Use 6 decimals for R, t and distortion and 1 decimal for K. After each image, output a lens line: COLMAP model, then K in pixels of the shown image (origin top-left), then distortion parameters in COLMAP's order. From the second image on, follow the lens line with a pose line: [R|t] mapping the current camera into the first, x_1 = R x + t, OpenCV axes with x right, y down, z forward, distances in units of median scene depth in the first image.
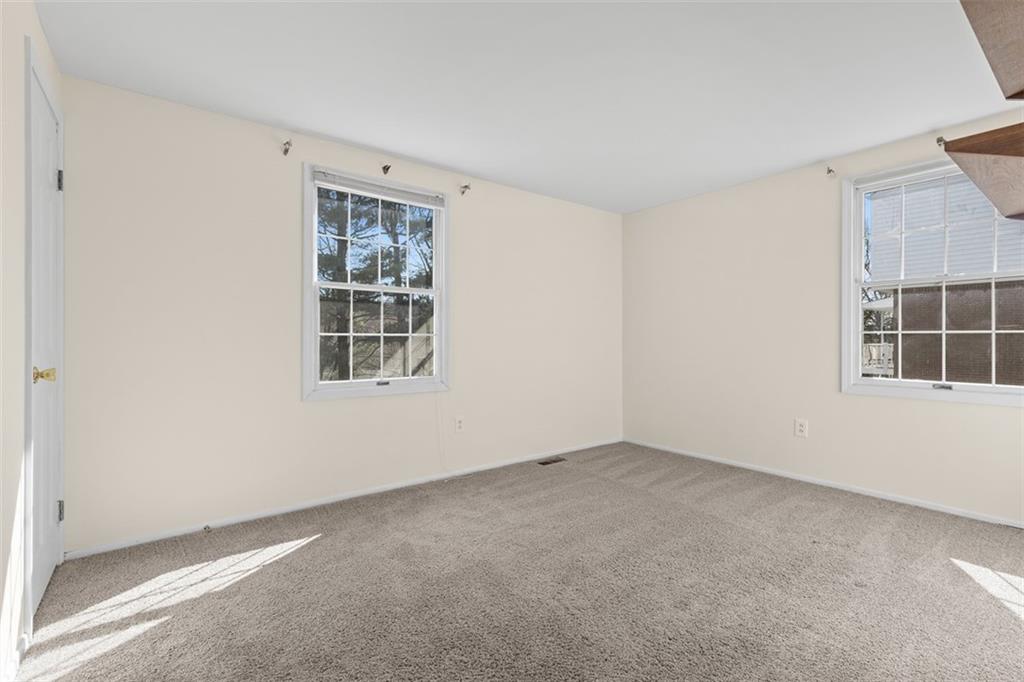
lens RADIAL K [[465.5, 0, 512.0], [0, 465.5, 341.0], [0, 0, 1]] dist [0.001042, 0.000199]
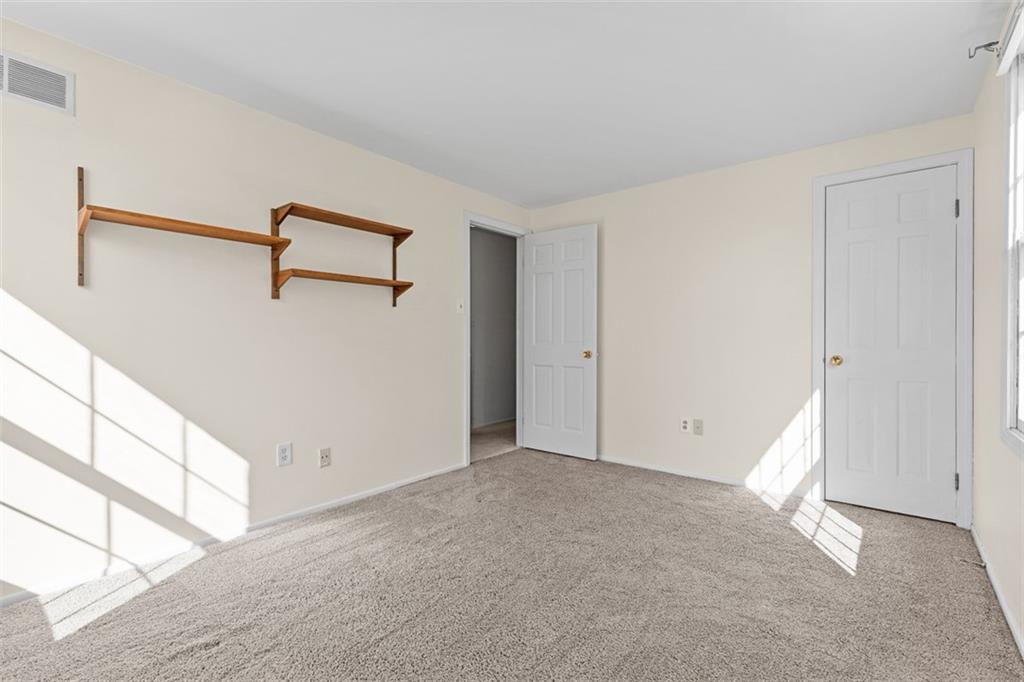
lens RADIAL K [[465.5, 0, 512.0], [0, 465.5, 341.0], [0, 0, 1]] dist [0.001042, 0.000199]
pose [[-0.975596, 0.001785, -0.219564, 0.385312], [0.000101, 0.999970, 0.007682, -0.007269], [0.219572, 0.007473, -0.975568, 1.775733]]
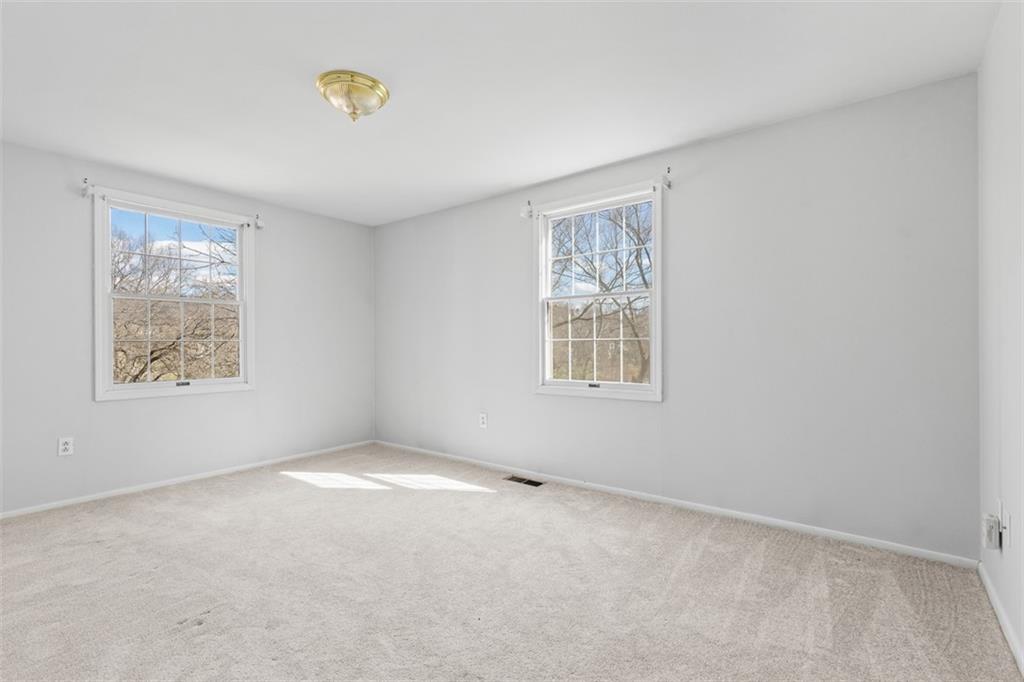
lens RADIAL K [[465.5, 0, 512.0], [0, 465.5, 341.0], [0, 0, 1]] dist [0.001042, 0.000199]
pose [[0.246685, -0.010161, -0.969043, 0.946379], [-0.001562, 0.999940, -0.010883, 0.001797], [0.969095, 0.004198, 0.246654, 0.760015]]
